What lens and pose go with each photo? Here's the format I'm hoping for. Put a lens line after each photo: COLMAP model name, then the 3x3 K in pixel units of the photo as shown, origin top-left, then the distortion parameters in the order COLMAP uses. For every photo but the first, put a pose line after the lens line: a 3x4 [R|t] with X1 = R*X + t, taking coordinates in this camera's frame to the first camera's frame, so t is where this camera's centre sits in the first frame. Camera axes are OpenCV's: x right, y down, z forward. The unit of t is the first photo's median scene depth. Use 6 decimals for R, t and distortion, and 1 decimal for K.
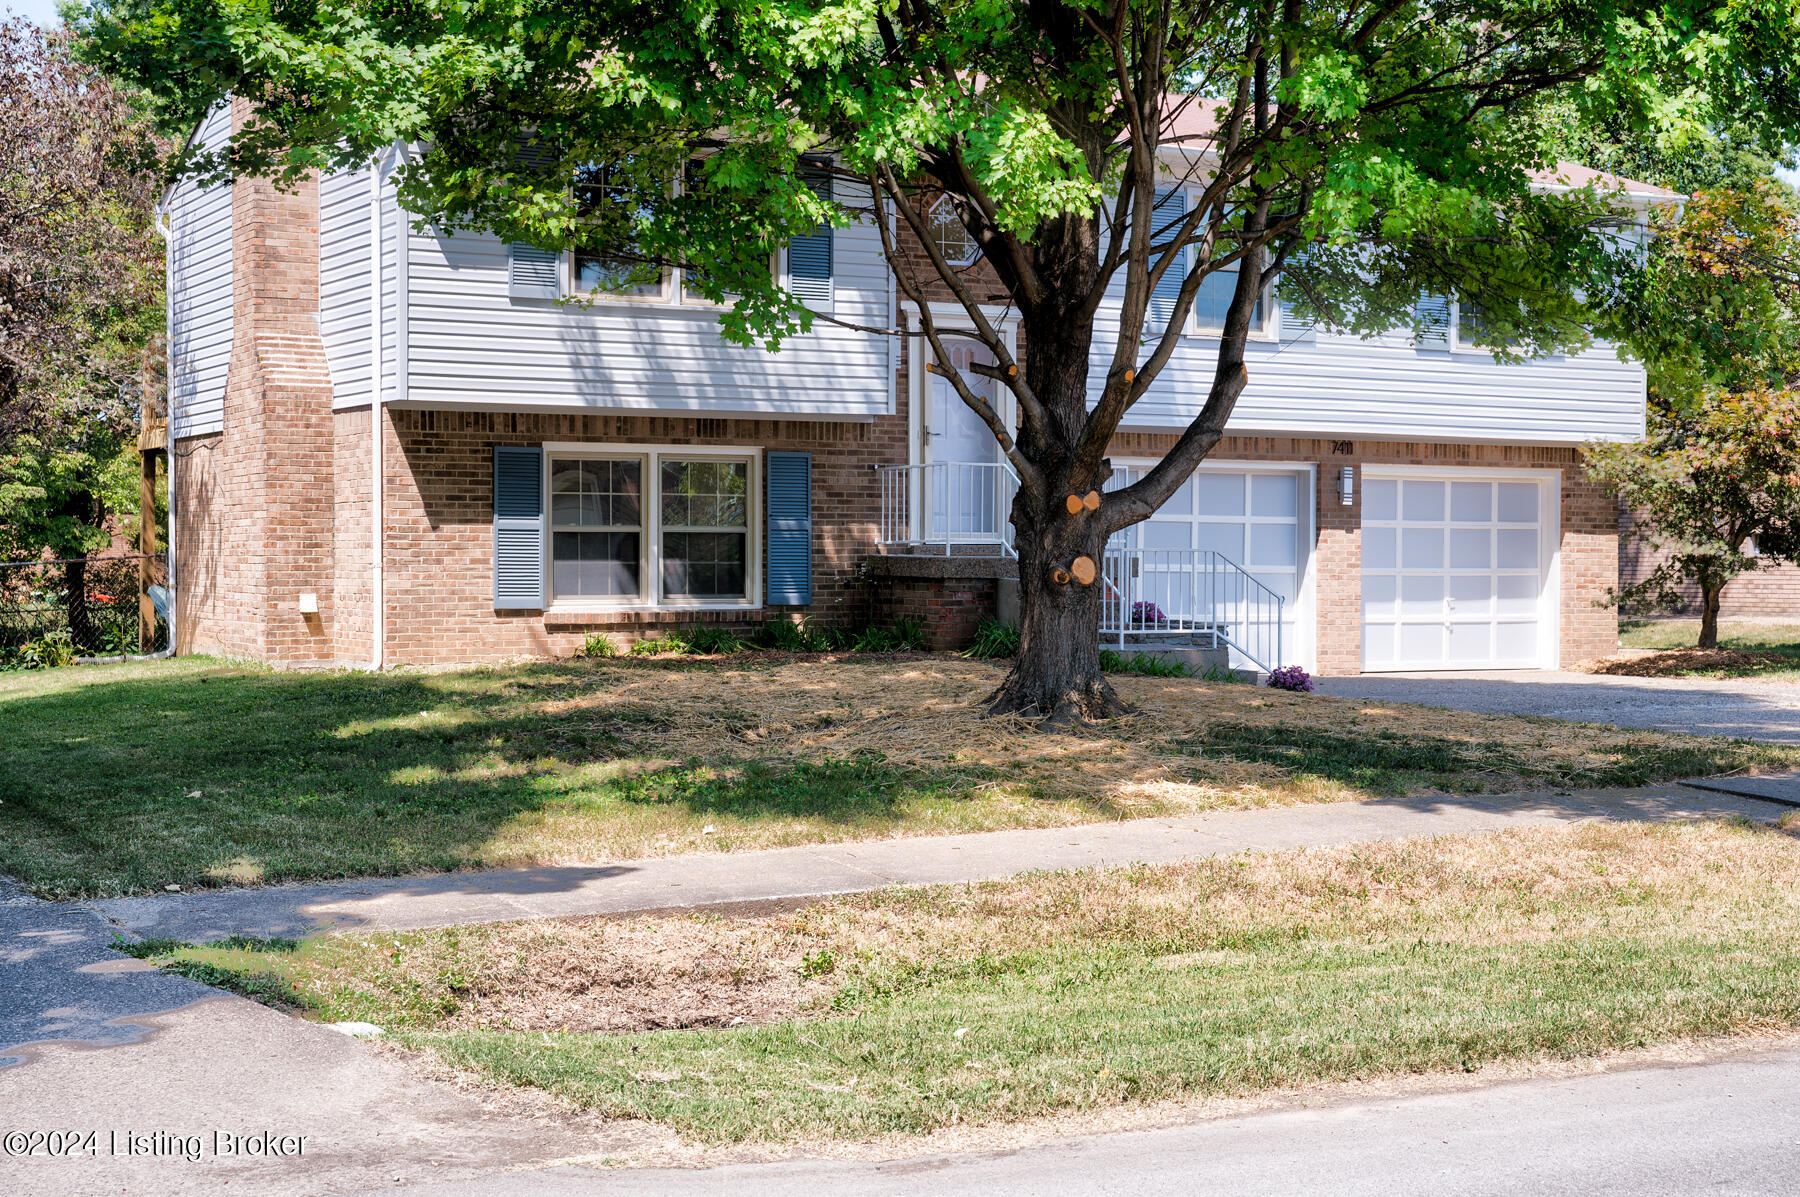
lens RADIAL K [[2733.9, 0, 898.7], [0, 2733.9, 596.8], [0, 0, 1]] dist [-0.145261, 0.000000]
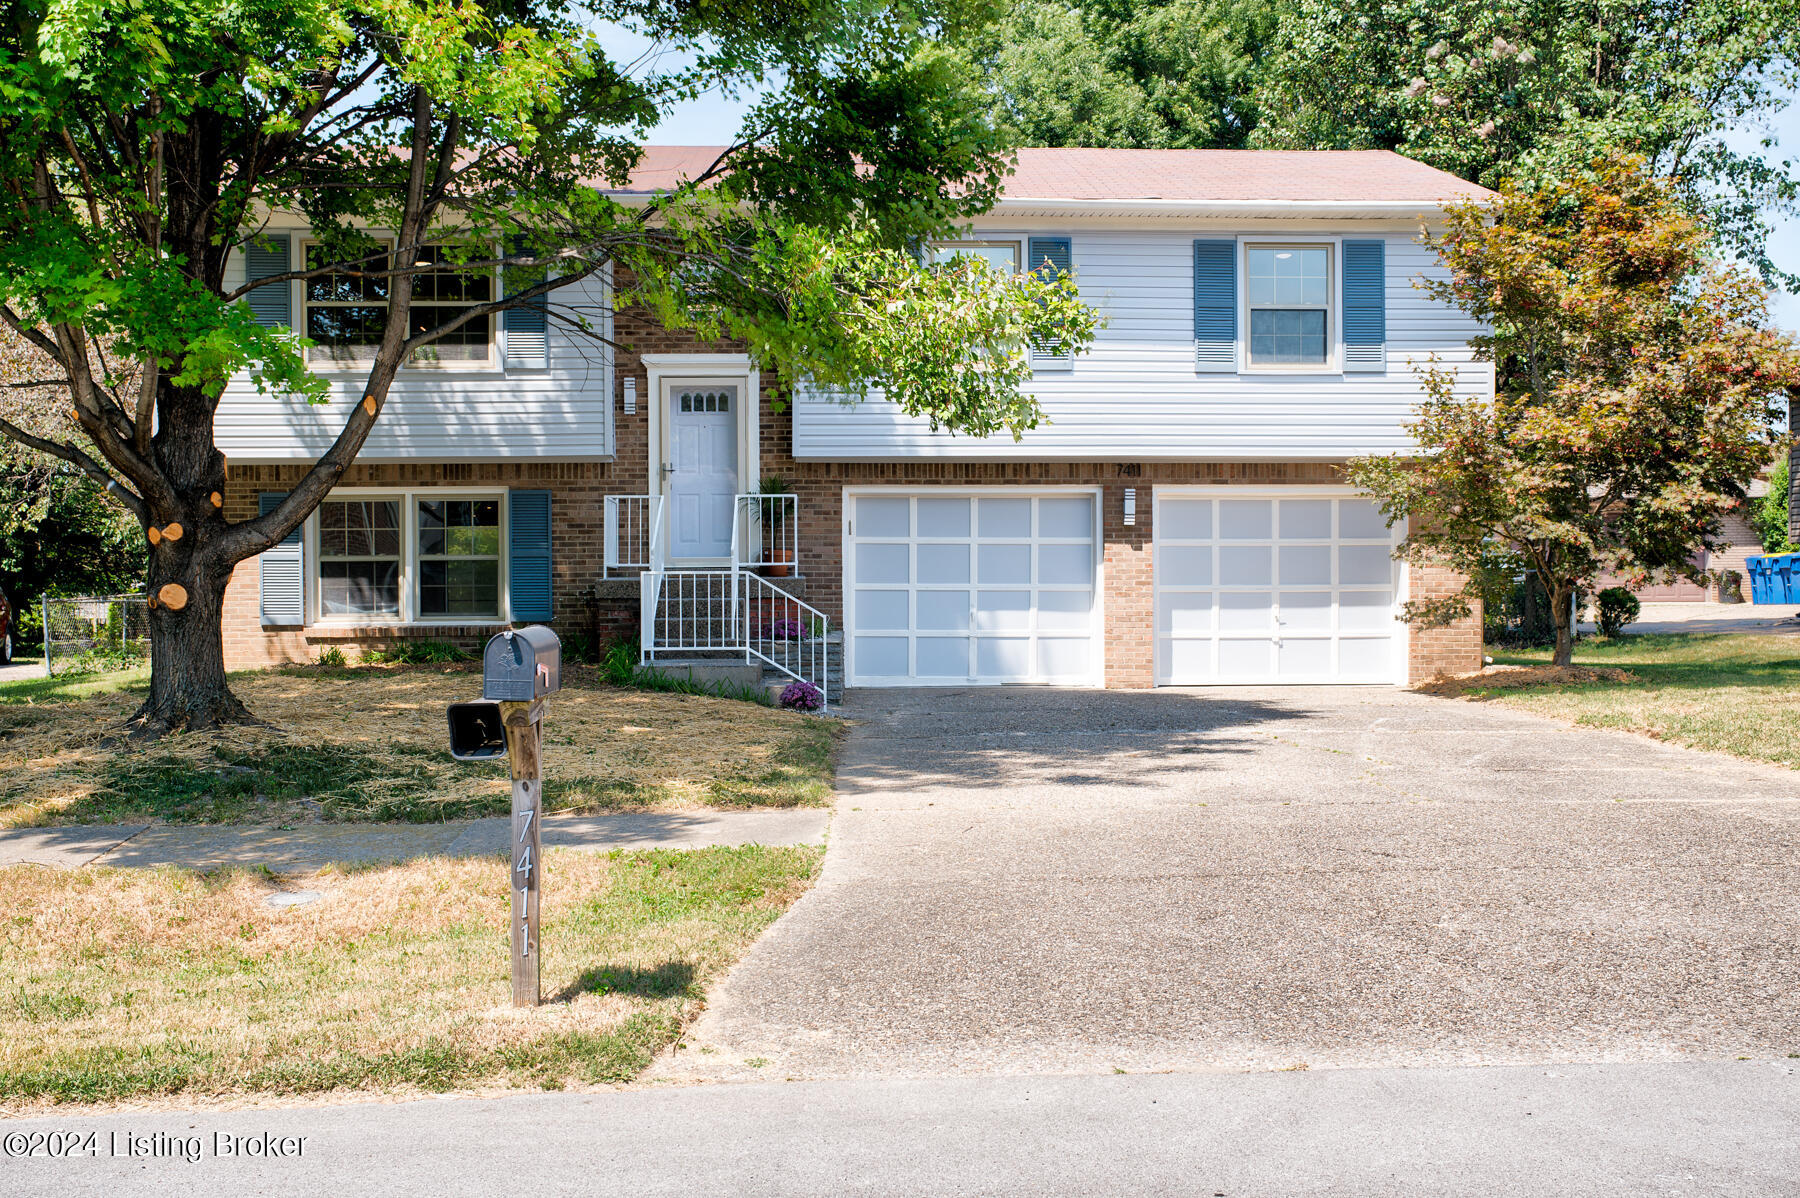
lens RADIAL K [[2001.1, 0, 902.6], [0, 2001.1, 596.5], [0, 0, 1]] dist [-0.078976, 0.000000]
pose [[0.896694, -0.003201, -0.442639, 0.484406], [0.002287, 0.999994, -0.002598, -0.005073], [0.442645, 0.001317, 0.896696, 0.311000]]
